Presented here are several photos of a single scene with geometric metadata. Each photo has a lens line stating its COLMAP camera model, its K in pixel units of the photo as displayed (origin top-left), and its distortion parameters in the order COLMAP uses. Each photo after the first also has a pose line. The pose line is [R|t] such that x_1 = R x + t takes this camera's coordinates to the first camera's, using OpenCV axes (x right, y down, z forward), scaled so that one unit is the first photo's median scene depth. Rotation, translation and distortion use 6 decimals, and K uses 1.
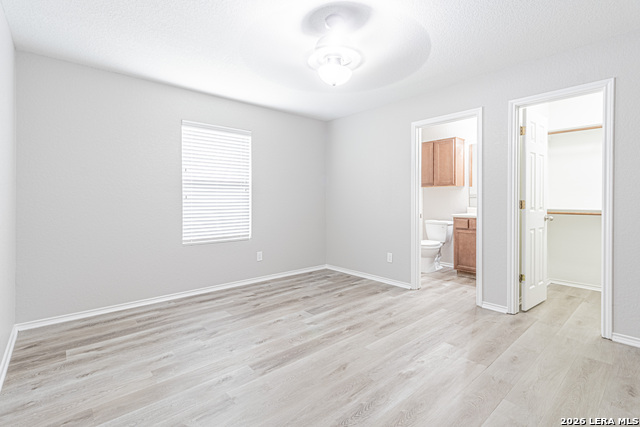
lens RADIAL K [[298.0, 0, 317.1], [0, 298.0, 200.8], [0, 0, 1]] dist [0.001039, 0.000221]
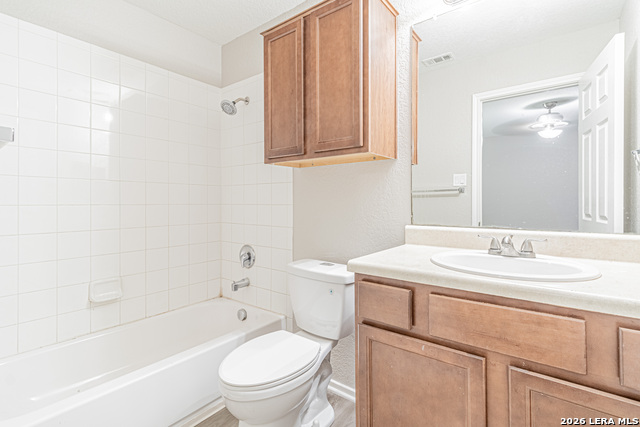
lens RADIAL K [[298.0, 0, 317.1], [0, 298.0, 200.8], [0, 0, 1]] dist [0.001039, 0.000221]
pose [[0.978943, -0.000675, 0.204132, 0.493271], [0.001909, 0.999981, -0.005846, -0.002008], [-0.204124, 0.006113, 0.978926, 1.002982]]
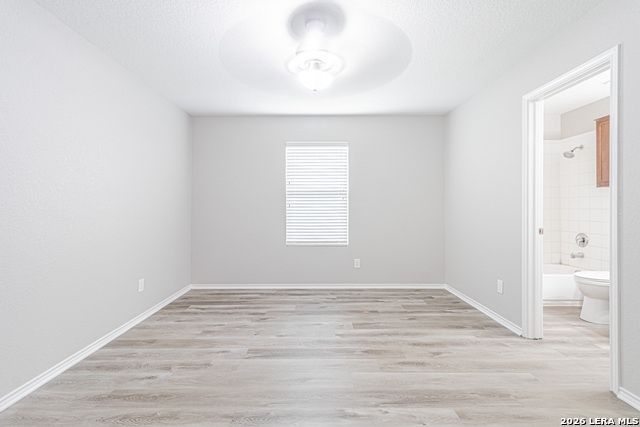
lens RADIAL K [[298.6, 0, 311.8], [0, 298.6, 208.1], [0, 0, 1]] dist [0.001679, 0.000200]
pose [[0.751813, 0.000434, -0.659376, 0.454180], [-0.000167, 1.000000, 0.000468, -0.002635], [0.659376, -0.000242, 0.751813, 0.170294]]
